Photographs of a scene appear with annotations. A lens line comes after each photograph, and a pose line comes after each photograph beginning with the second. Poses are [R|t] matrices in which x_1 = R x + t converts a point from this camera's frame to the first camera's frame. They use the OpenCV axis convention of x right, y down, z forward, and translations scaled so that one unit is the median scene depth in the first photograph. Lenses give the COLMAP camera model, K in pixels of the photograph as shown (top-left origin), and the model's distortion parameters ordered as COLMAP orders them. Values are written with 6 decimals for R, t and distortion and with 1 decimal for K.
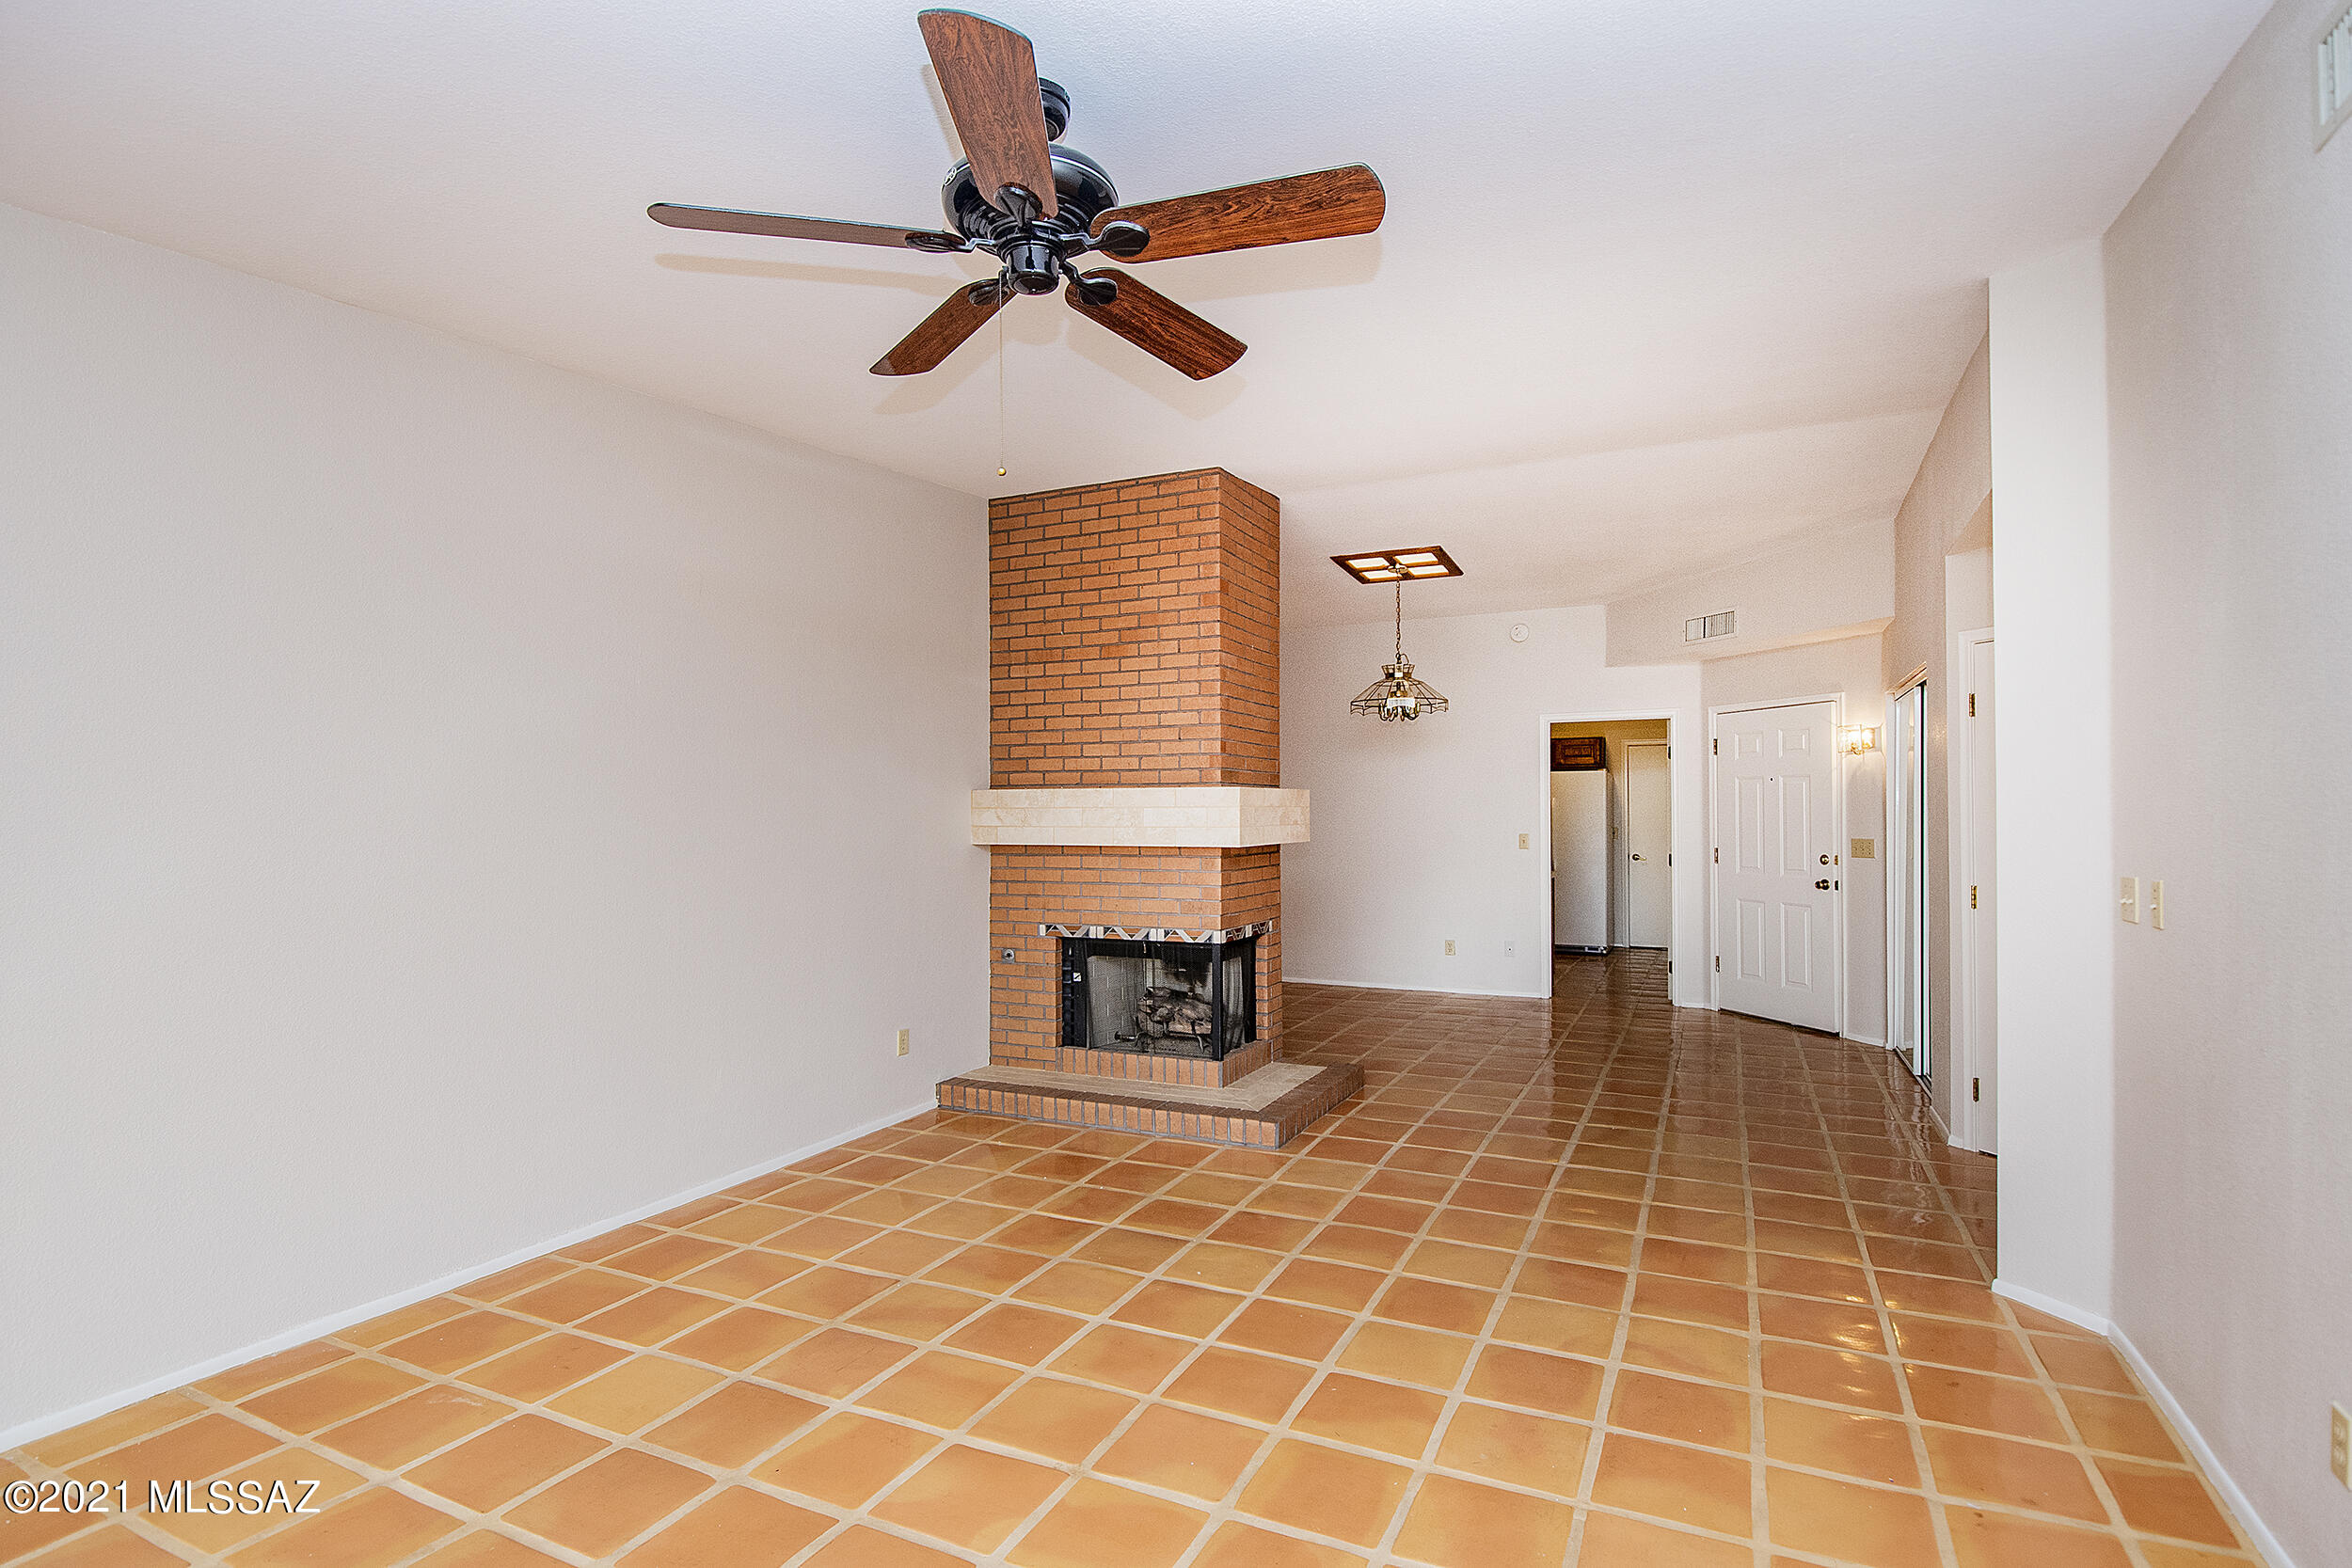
lens RADIAL K [[1137.0, 0, 1161.7], [0, 1137.0, 794.8], [0, 0, 1]] dist [0.000929, -0.004463]
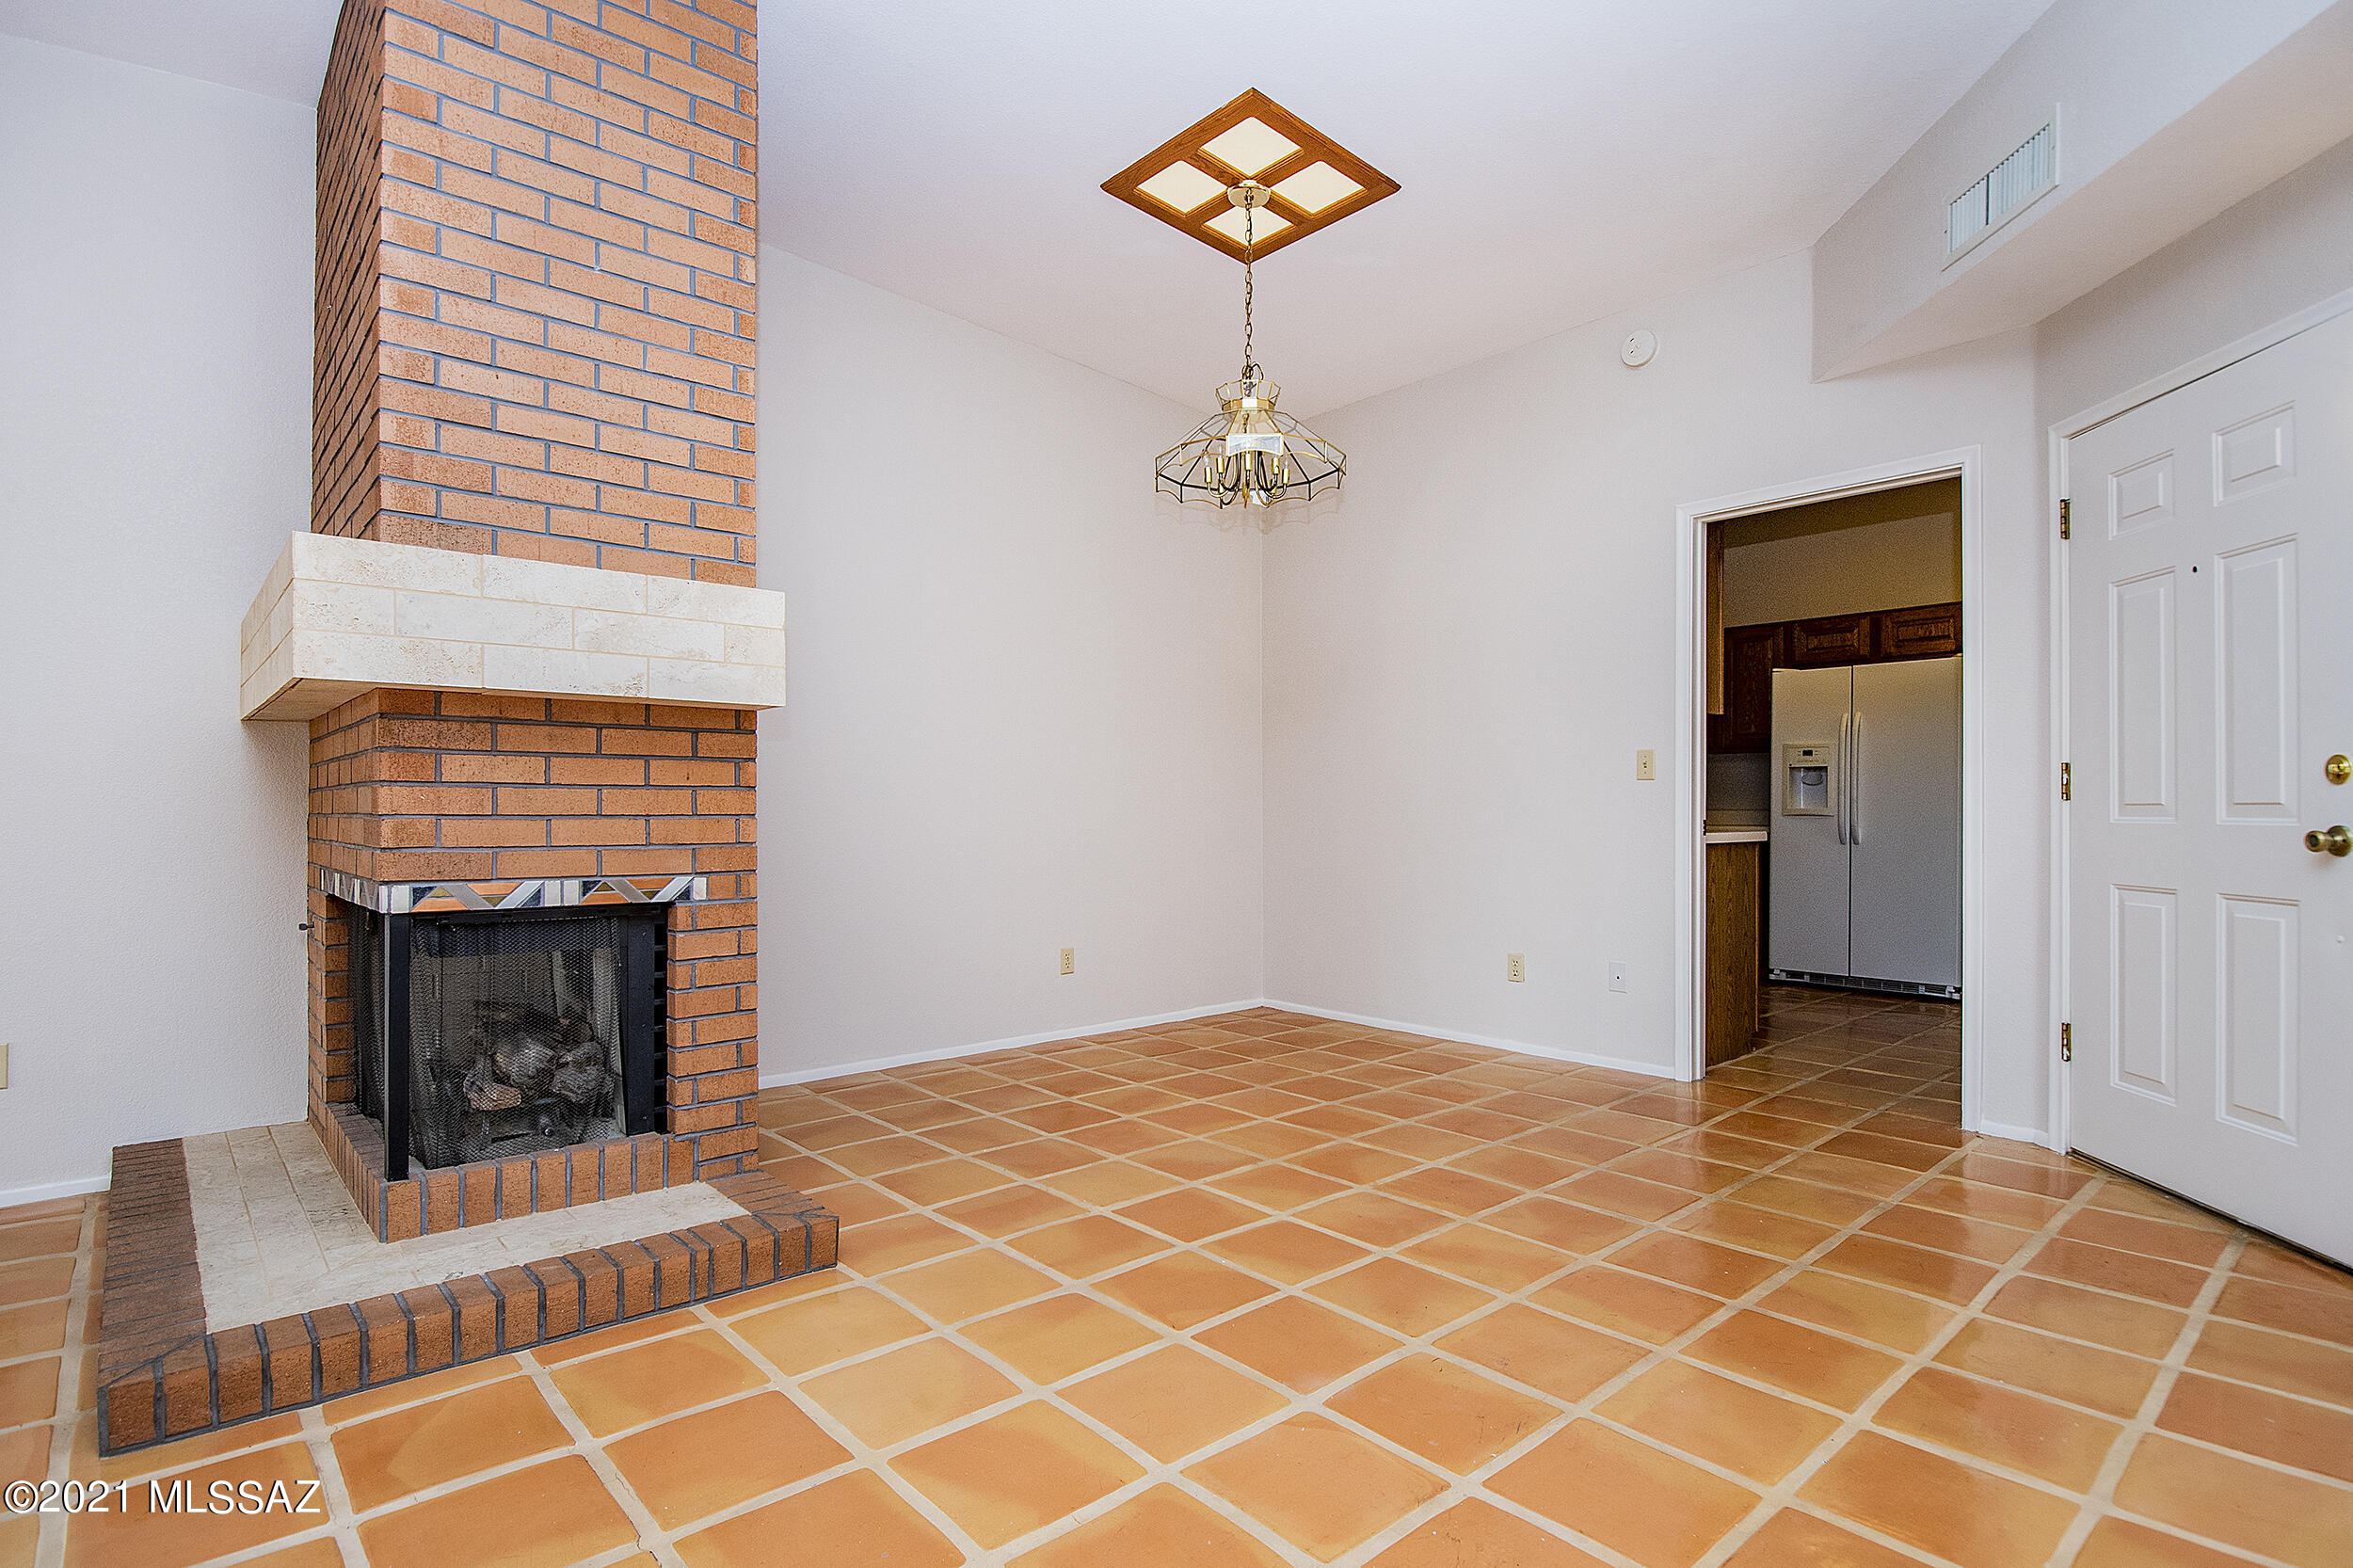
lens RADIAL K [[1137.6, 0, 1174.9], [0, 1137.6, 809.6], [0, 0, 1]] dist [0.000929, -0.004463]
pose [[0.925951, 0.007152, -0.377575, 0.383192], [-0.001561, 0.999885, 0.015111, 0.064772], [0.377639, -0.013402, 0.925856, 0.549125]]
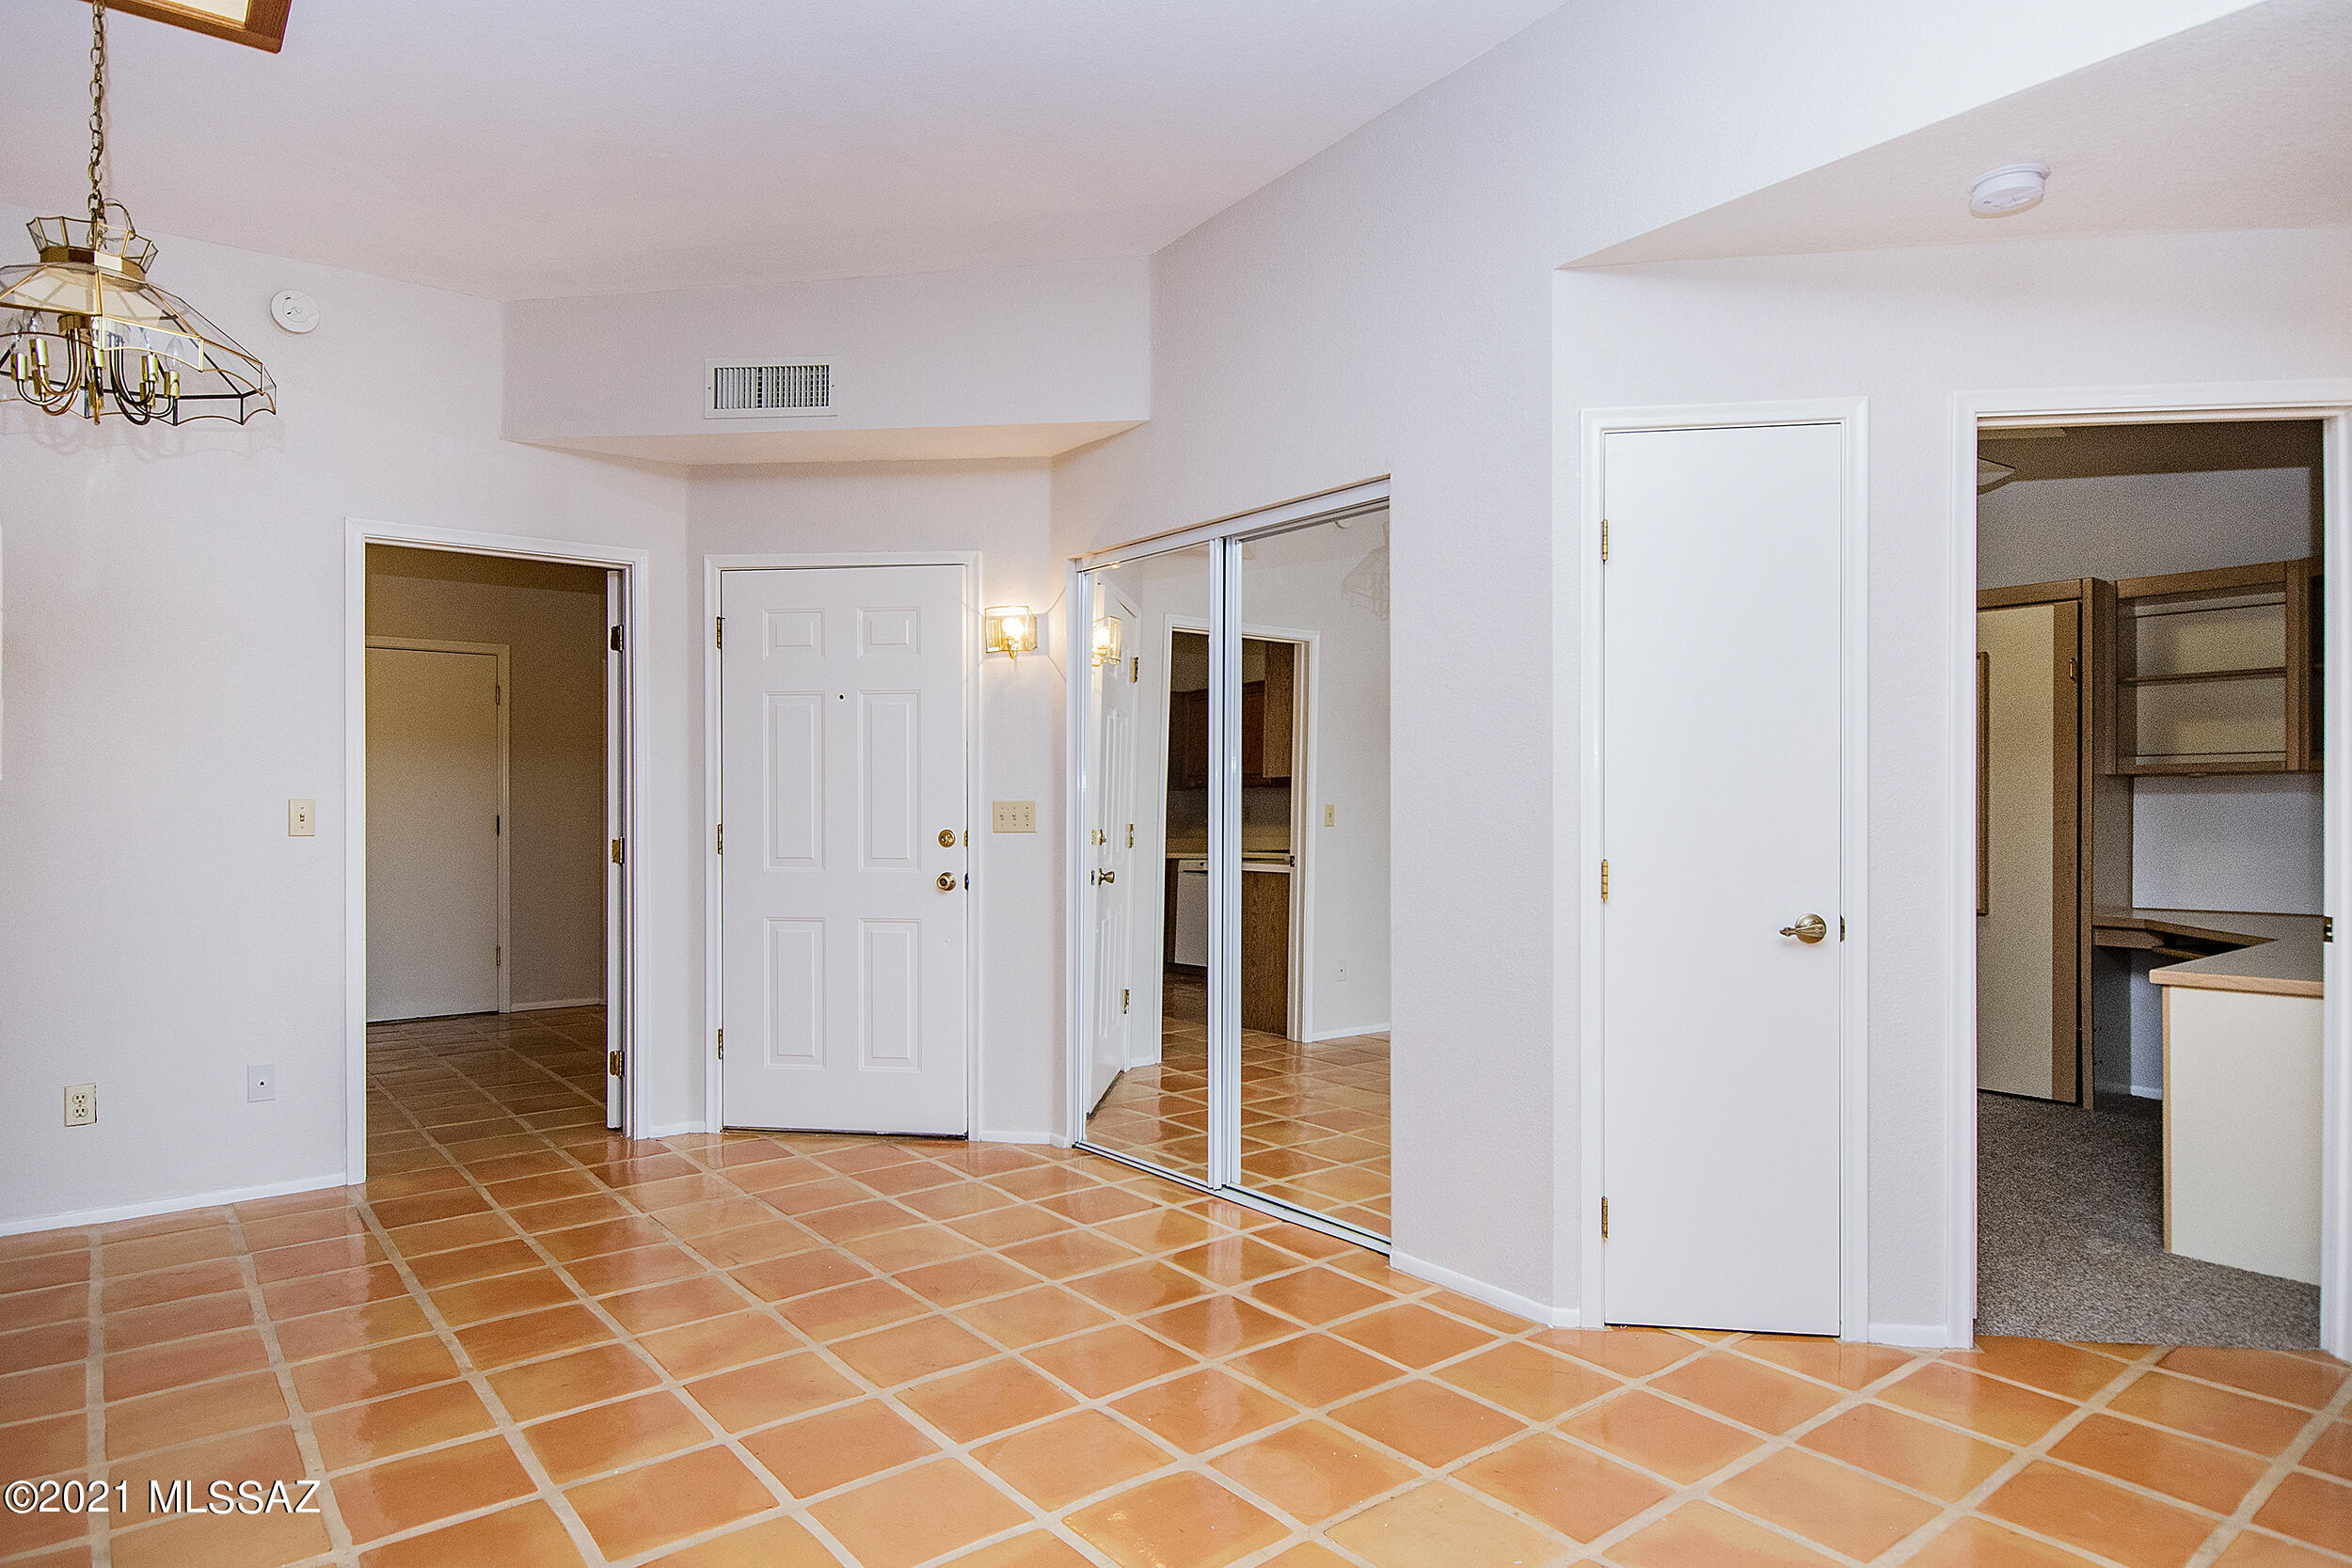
lens RADIAL K [[1367.0, 0, 1151.3], [0, 1367.0, 798.3], [0, 0, 1]] dist [-0.003521, 0.002913]
pose [[0.435379, 0.006809, 0.900222, 0.002113], [-0.014055, 0.999901, -0.000766, 0.035905], [-0.900138, -0.012319, 0.435431, 0.607410]]
